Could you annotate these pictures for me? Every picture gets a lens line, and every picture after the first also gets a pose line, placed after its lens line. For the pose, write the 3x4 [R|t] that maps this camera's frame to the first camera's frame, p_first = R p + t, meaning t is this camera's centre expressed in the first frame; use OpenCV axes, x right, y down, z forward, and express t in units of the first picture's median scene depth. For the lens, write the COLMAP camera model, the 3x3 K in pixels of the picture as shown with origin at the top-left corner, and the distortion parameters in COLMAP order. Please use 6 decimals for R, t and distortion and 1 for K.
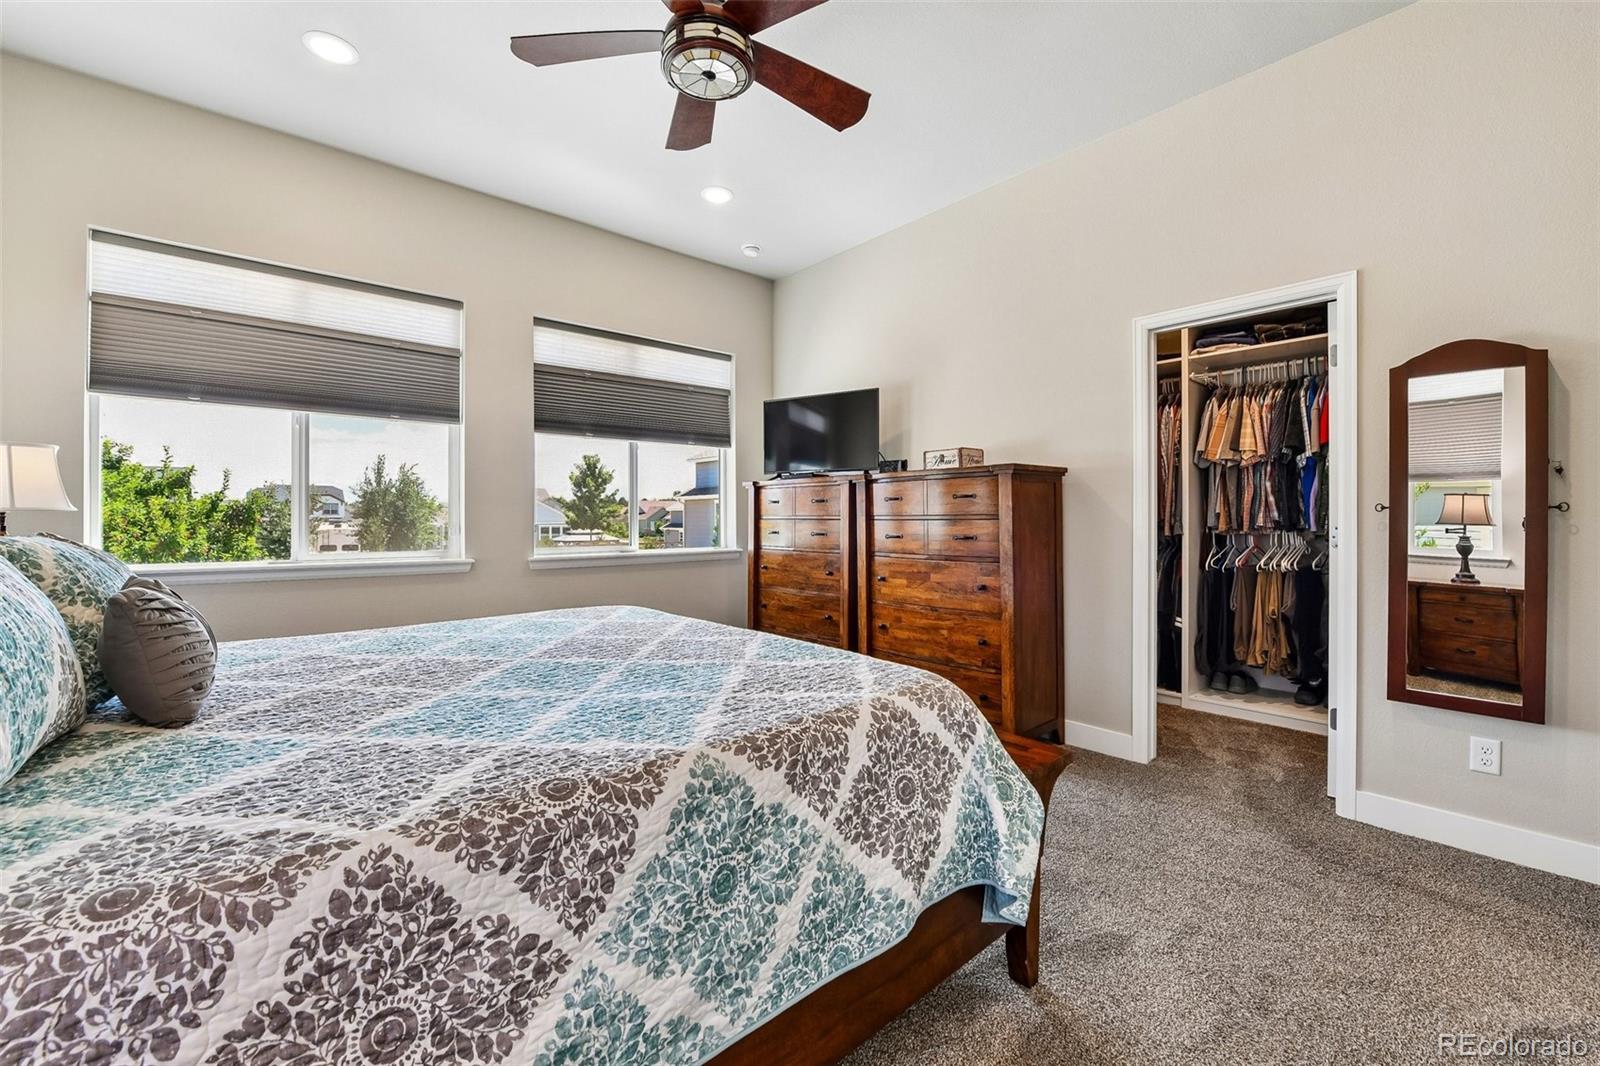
lens RADIAL K [[642.7, 0, 806.8], [0, 642.7, 522.4], [0, 0, 1]] dist [-0.024104, -0.000243]
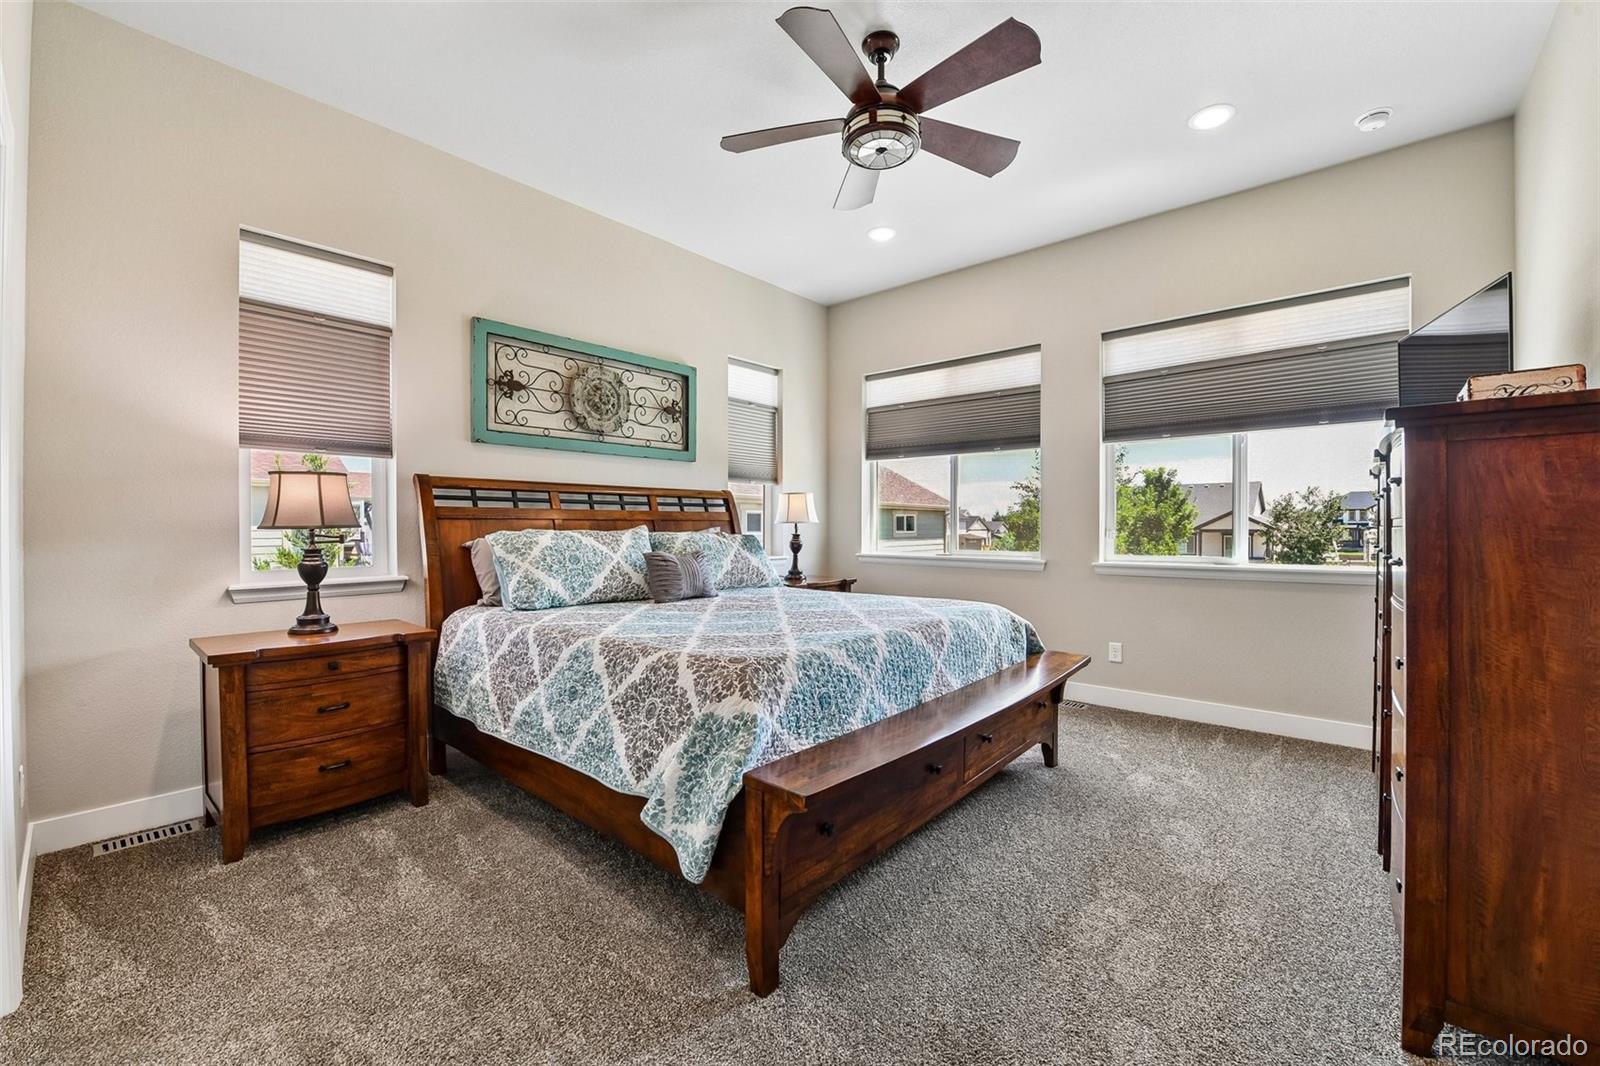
lens RADIAL K [[642.7, 0, 811.3], [0, 642.7, 530.0], [0, 0, 1]] dist [-0.024104, -0.000243]
pose [[0.138996, 0.002773, -0.990289, 1.730770], [-0.002535, 0.999994, 0.002445, -0.000907], [0.990290, 0.002171, 0.139002, 1.212124]]
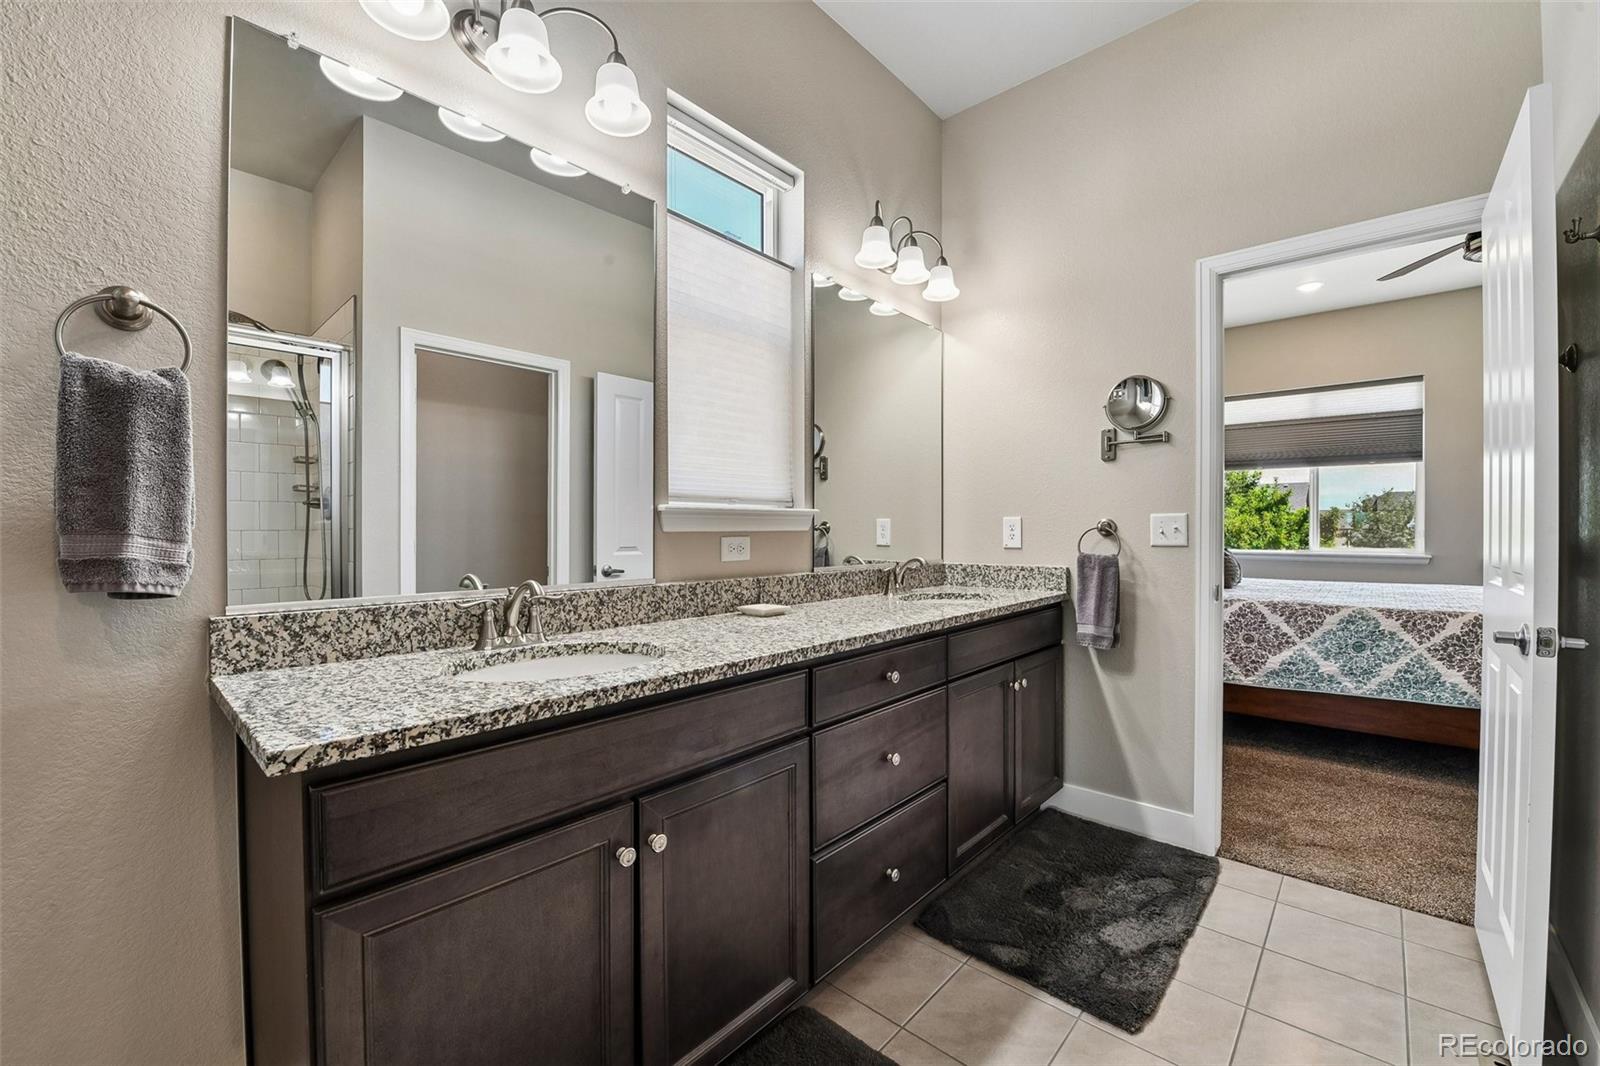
lens RADIAL K [[642.7, 0, 800.8], [0, 642.7, 528.9], [0, 0, 1]] dist [-0.024104, -0.000243]
pose [[0.105306, -0.000061, -0.994440, 2.105478], [-0.000066, 1.000000, -0.000068, -0.002157], [0.994440, 0.000073, 0.105306, -1.612185]]
